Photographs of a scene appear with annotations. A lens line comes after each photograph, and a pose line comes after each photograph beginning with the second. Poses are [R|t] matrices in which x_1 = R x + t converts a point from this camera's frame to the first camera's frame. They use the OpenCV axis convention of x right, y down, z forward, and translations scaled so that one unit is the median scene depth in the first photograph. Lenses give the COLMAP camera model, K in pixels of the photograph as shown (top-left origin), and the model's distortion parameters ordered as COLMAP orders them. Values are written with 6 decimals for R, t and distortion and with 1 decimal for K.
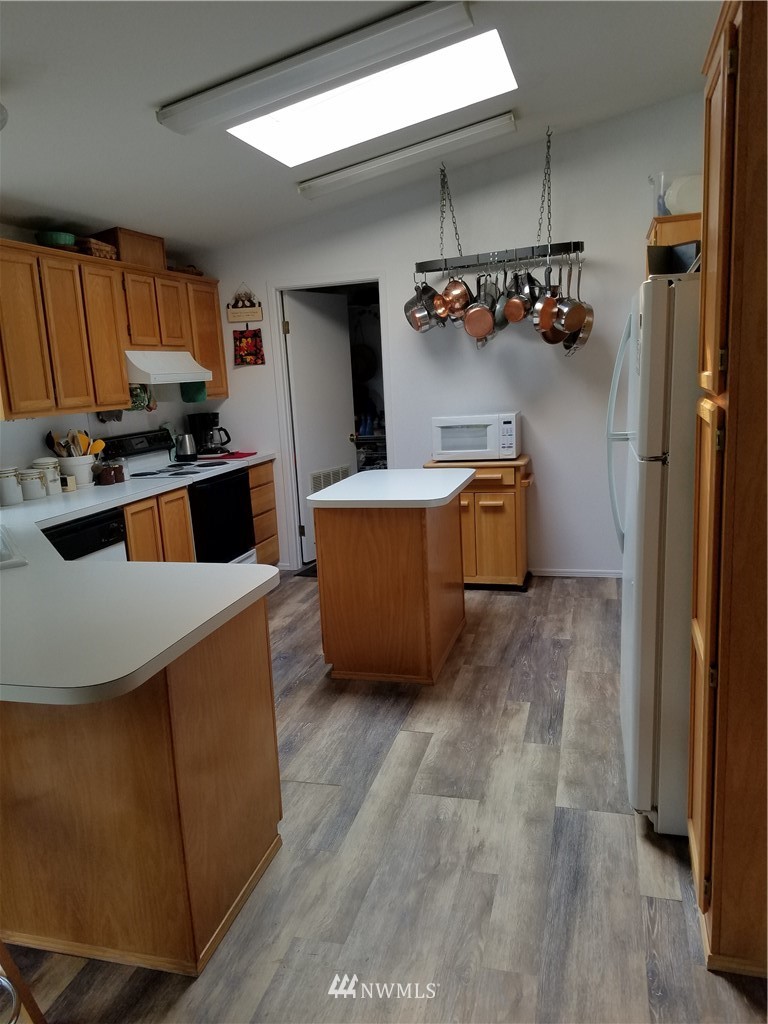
lens RADIAL K [[772.0, 0, 346.2], [0, 772.0, 511.2], [0, 0, 1]] dist [0.225348, -0.350055]
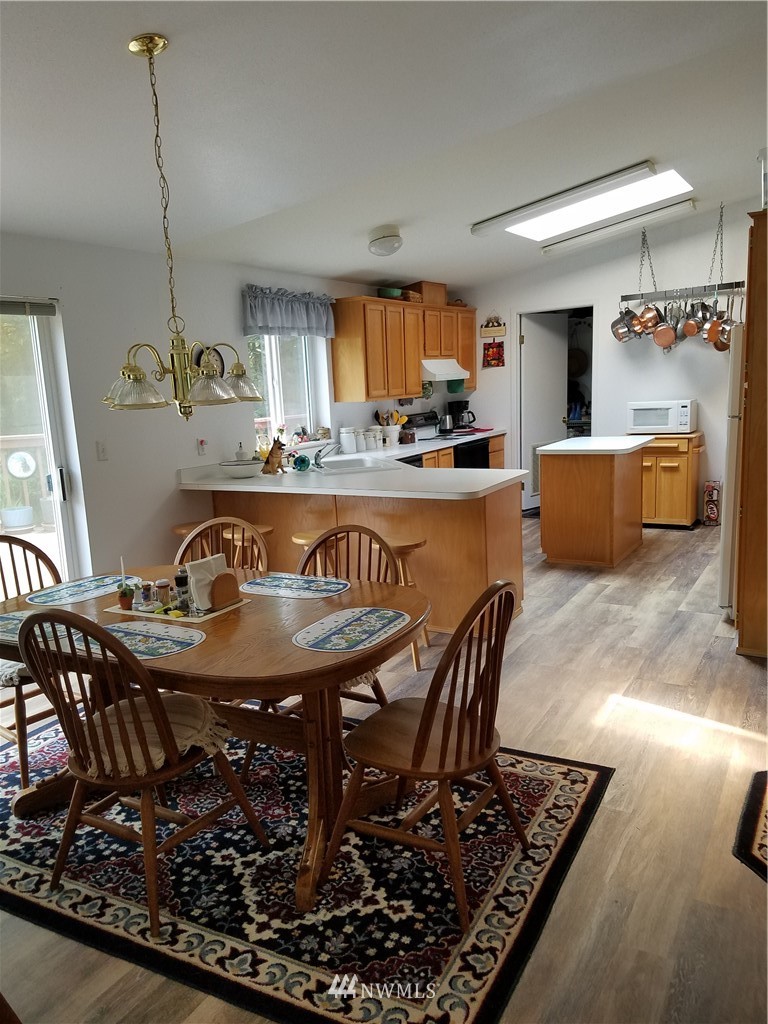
lens RADIAL K [[779.5, 0, 356.8], [0, 779.5, 525.2], [0, 0, 1]] dist [0.276514, -0.473180]
pose [[0.972249, 0.049640, -0.228622, -0.024752], [-0.045653, 0.998700, 0.022695, 0.098584], [0.229451, -0.011628, 0.973251, -0.579263]]
